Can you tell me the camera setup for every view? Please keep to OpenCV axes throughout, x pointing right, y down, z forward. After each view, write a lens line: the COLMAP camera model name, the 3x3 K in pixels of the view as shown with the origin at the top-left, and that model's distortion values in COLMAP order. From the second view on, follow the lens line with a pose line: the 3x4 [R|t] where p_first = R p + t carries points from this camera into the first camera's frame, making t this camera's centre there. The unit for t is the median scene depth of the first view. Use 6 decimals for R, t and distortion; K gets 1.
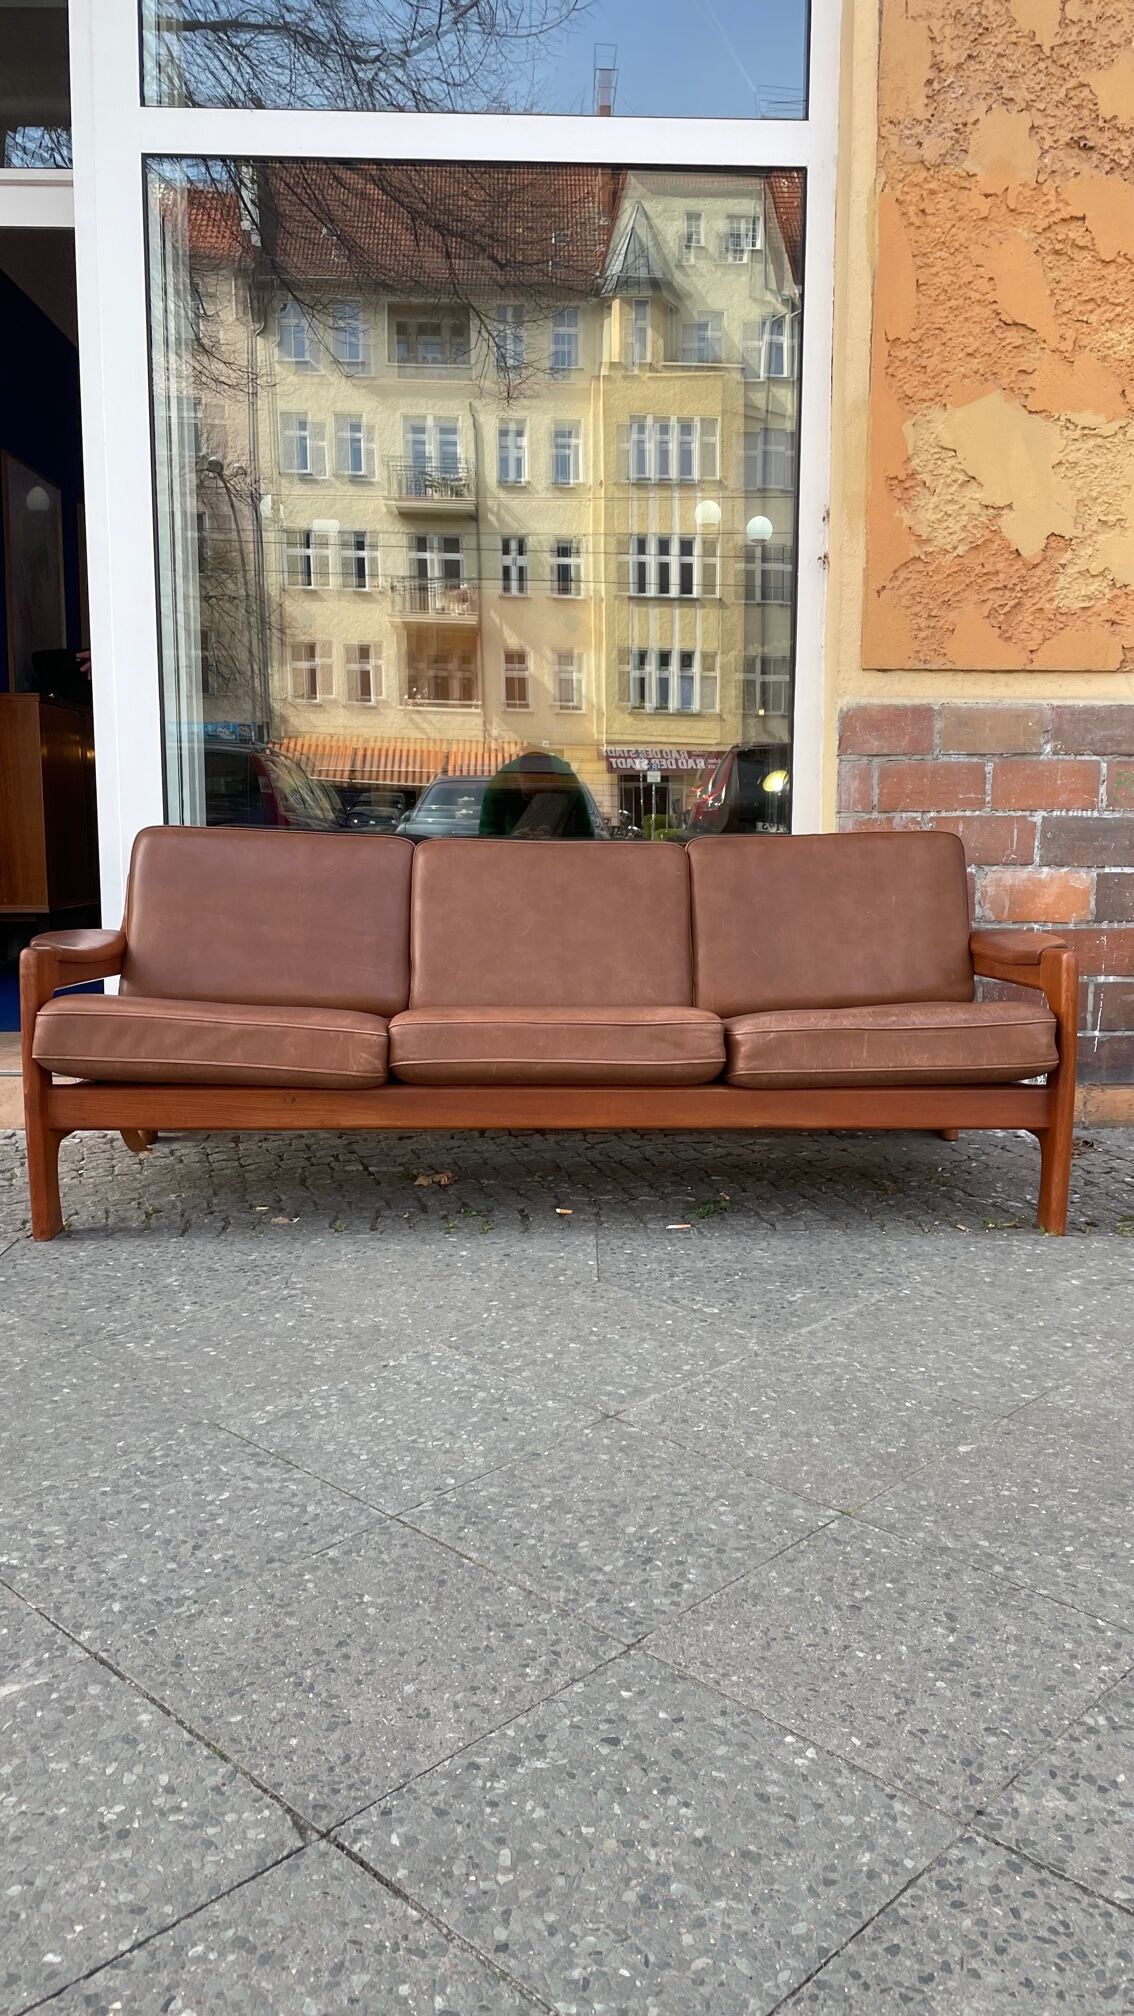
lens RADIAL K [[1521.4, 0, 599.3], [0, 1521.4, 996.0], [0, 0, 1]] dist [0.084405, -0.111498]
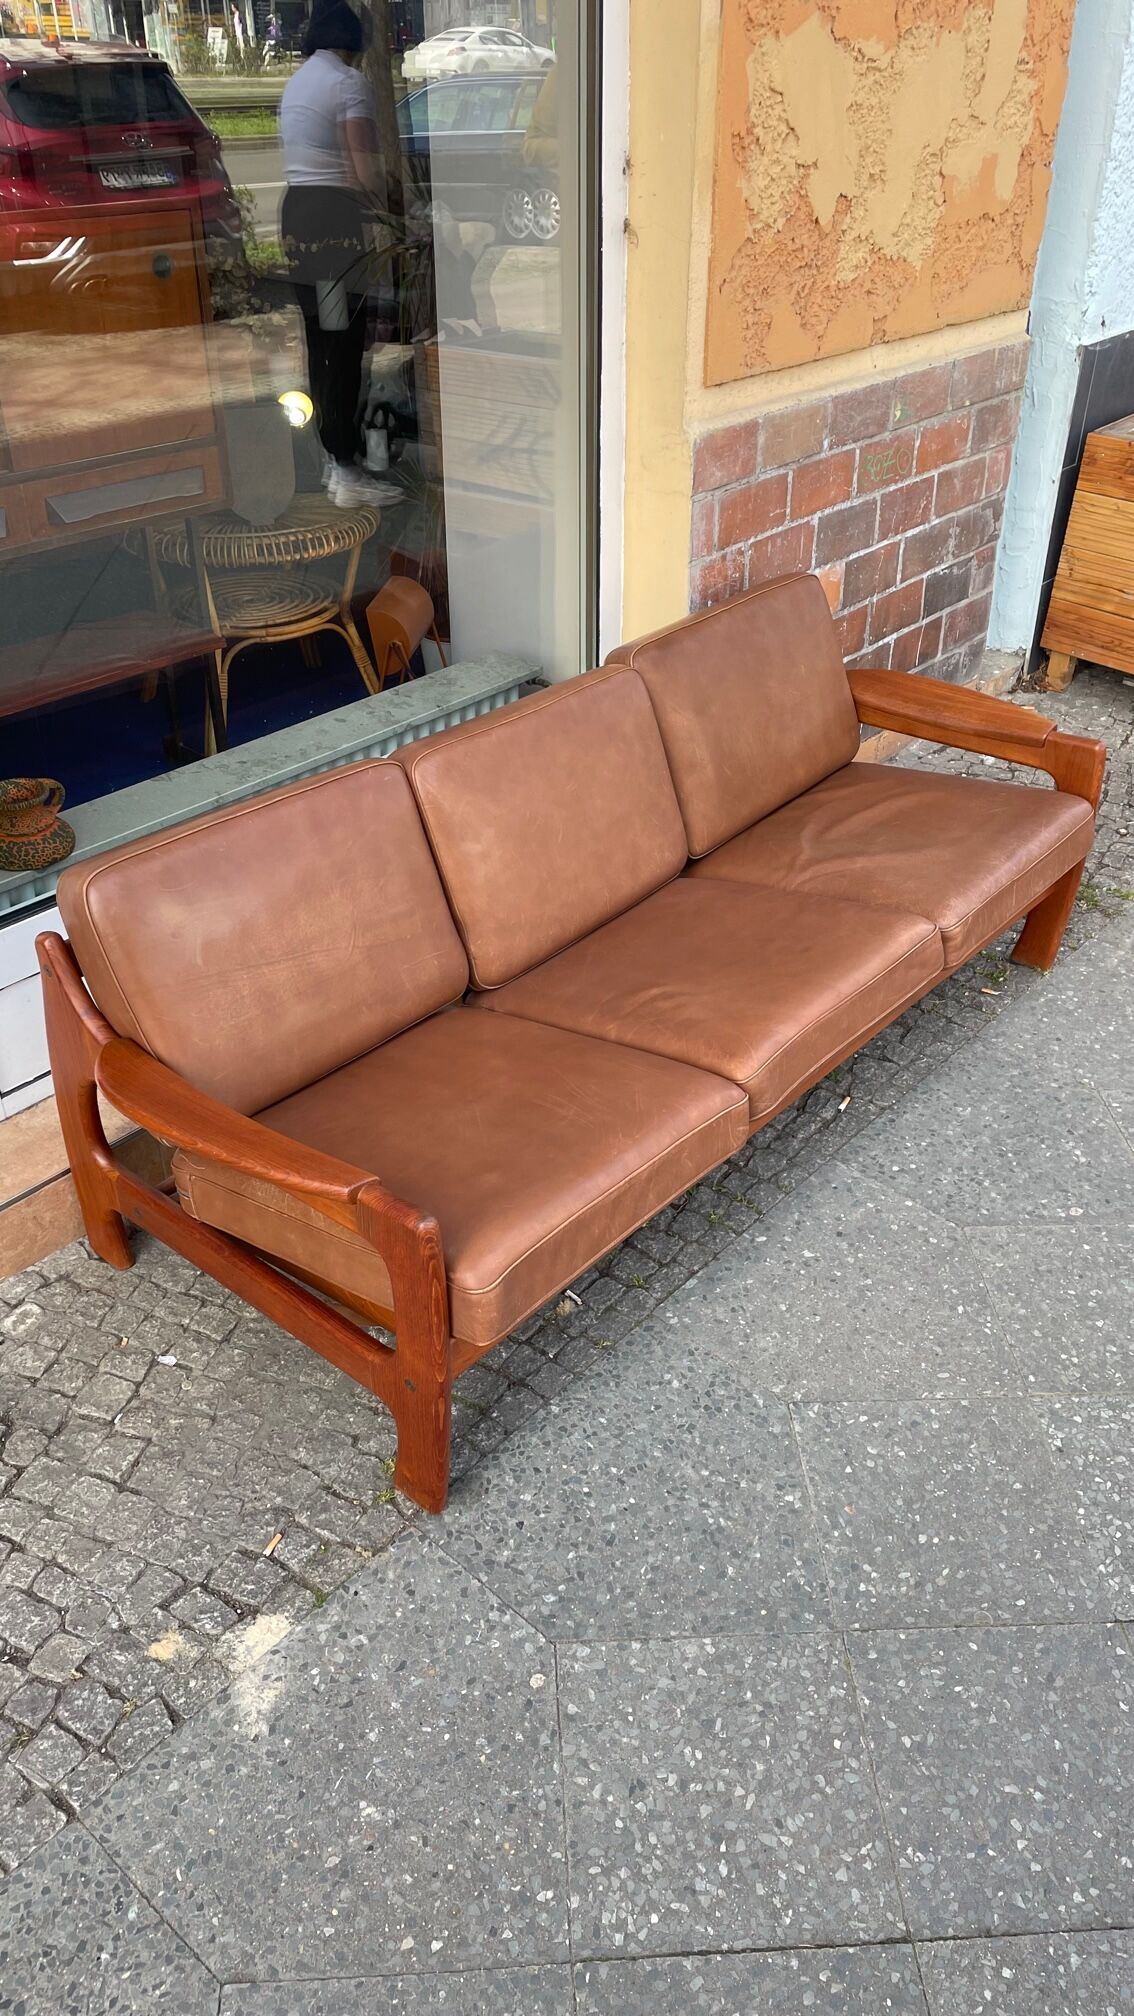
lens RADIAL K [[1521.4, 0, 589.9], [0, 1521.4, 992.7], [0, 0, 1]] dist [0.084405, -0.111498]
pose [[0.674142, -0.399712, 0.621098, -0.543823], [0.081269, 0.875947, 0.475512, -0.334977], [-0.734117, -0.270087, 0.622997, 0.430965]]
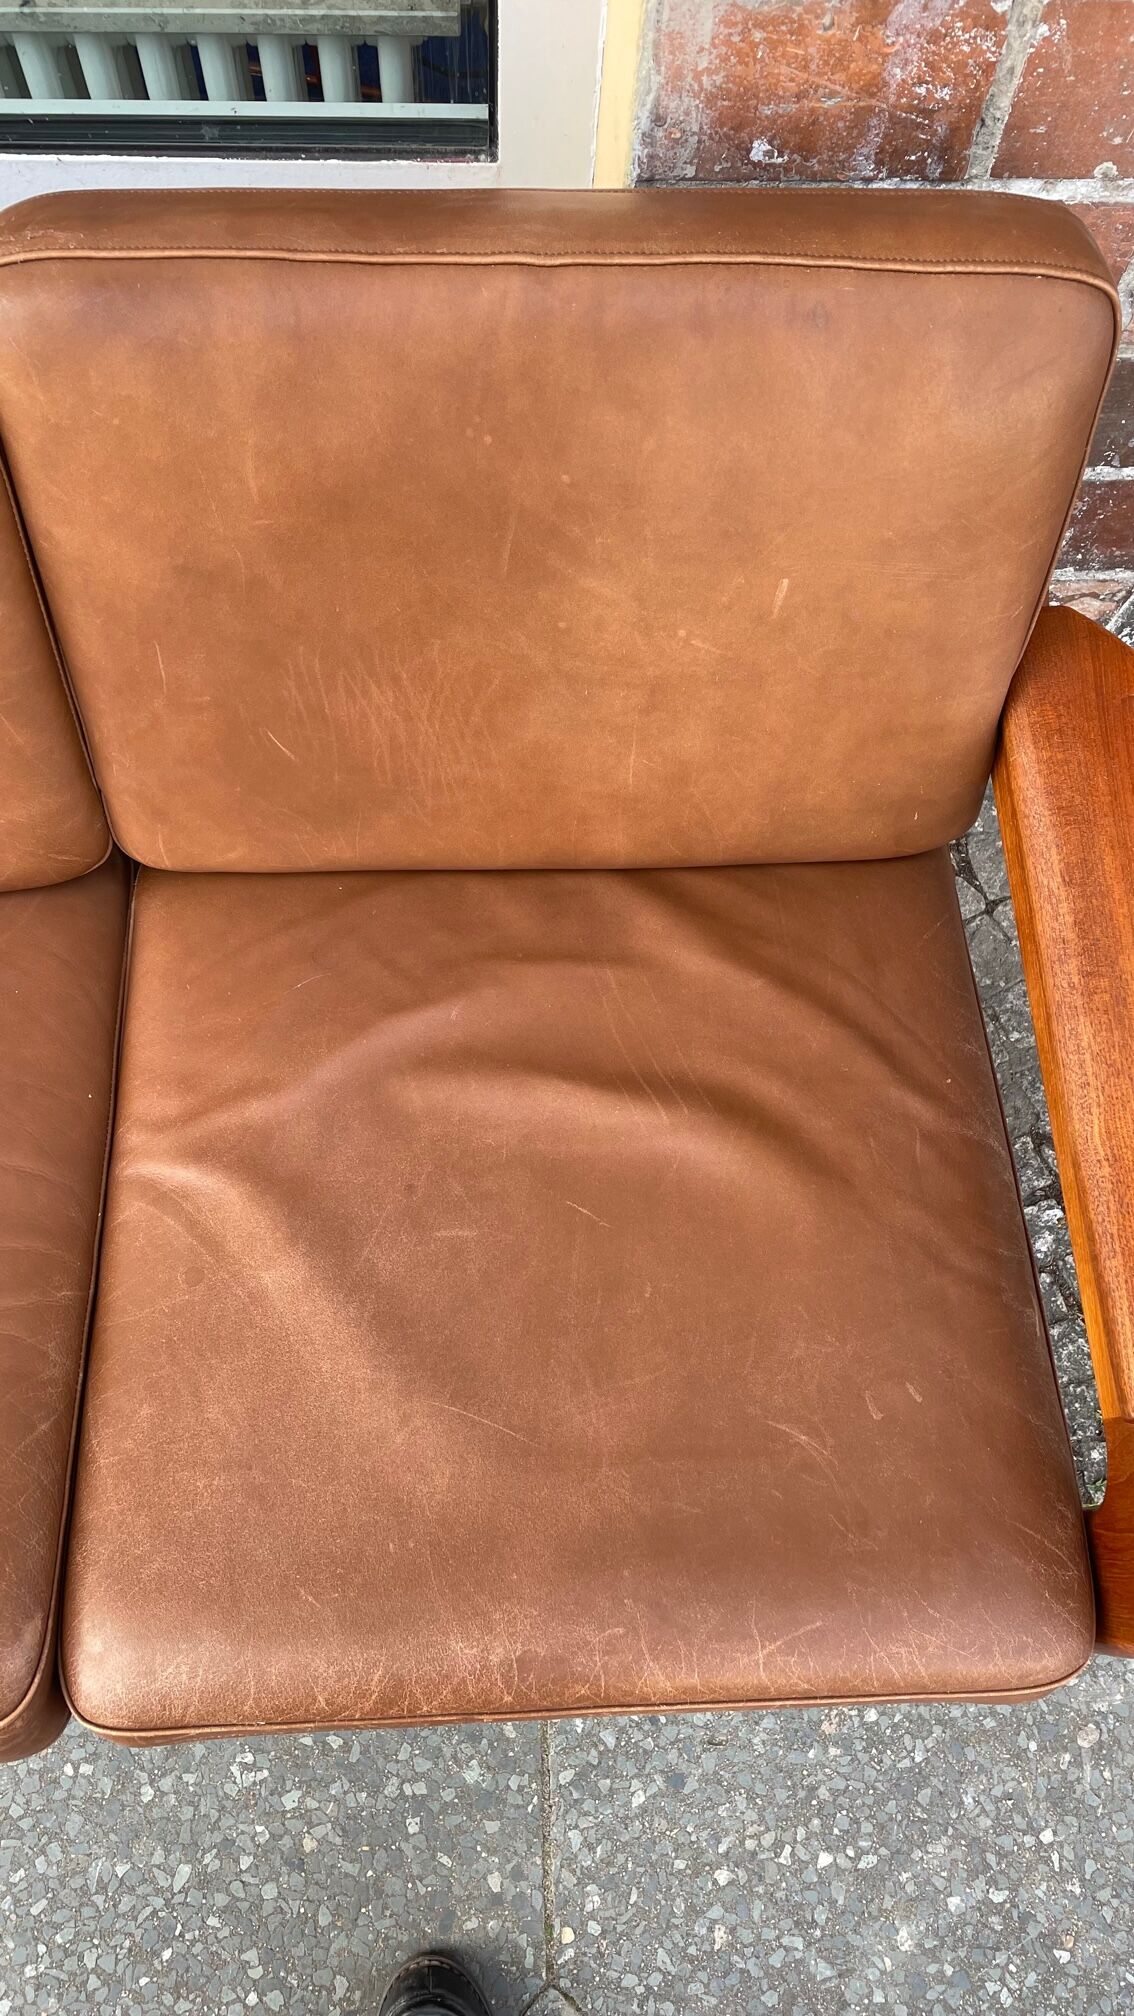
lens RADIAL K [[1521.4, 0, 572.4], [0, 1521.4, 994.8], [0, 0, 1]] dist [0.084405, -0.111498]
pose [[0.998924, 0.006925, 0.045858, 0.138277], [-0.044157, 0.444354, 0.894763, -0.260278], [-0.014181, -0.895825, 0.444181, 0.782292]]
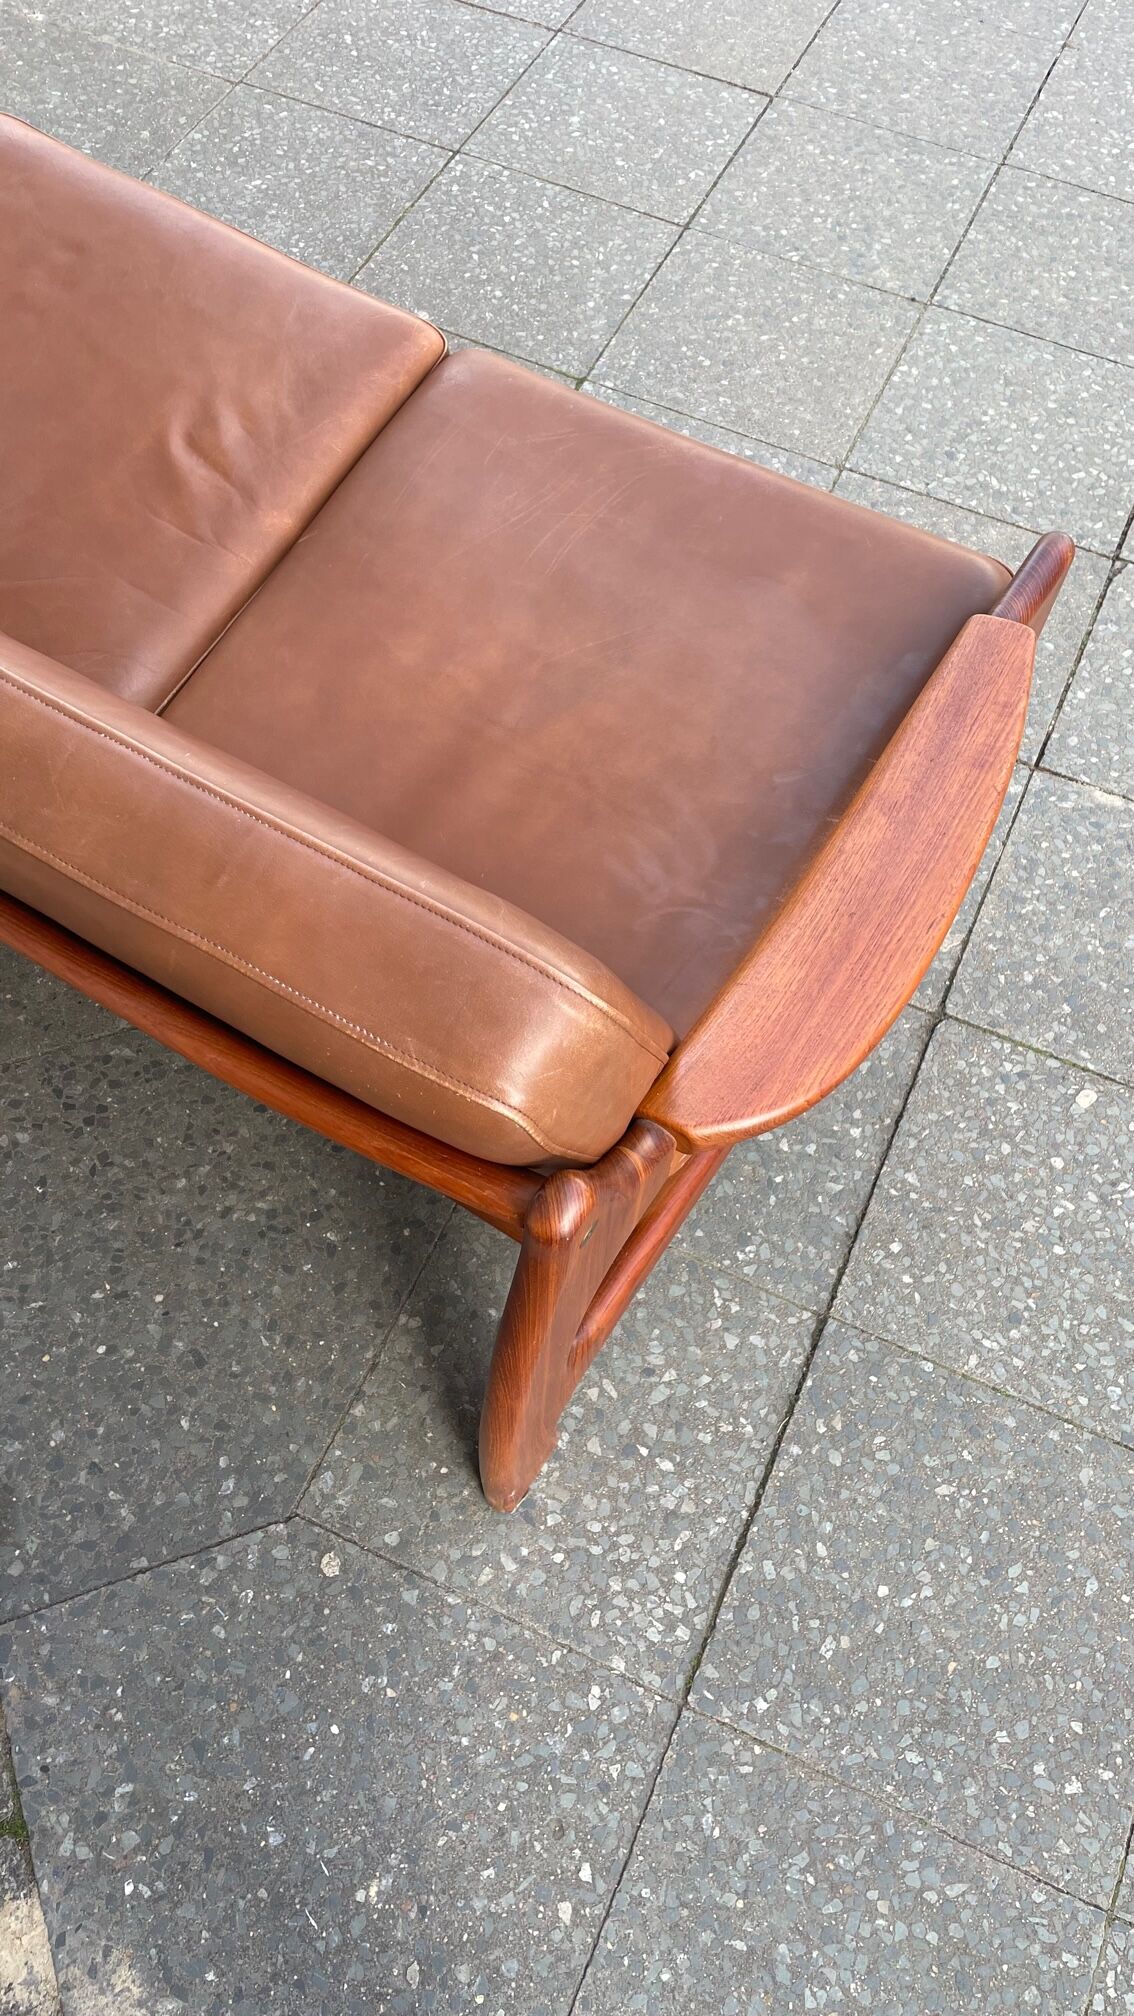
lens RADIAL K [[1521.4, 0, 575.3], [0, 1521.4, 1022.5], [0, 0, 1]] dist [0.084405, -0.111498]
pose [[-0.334835, -0.835094, 0.436467, -0.388193], [0.081314, 0.435868, 0.896330, -0.256102], [-0.938762, 0.335614, -0.078039, 0.647889]]
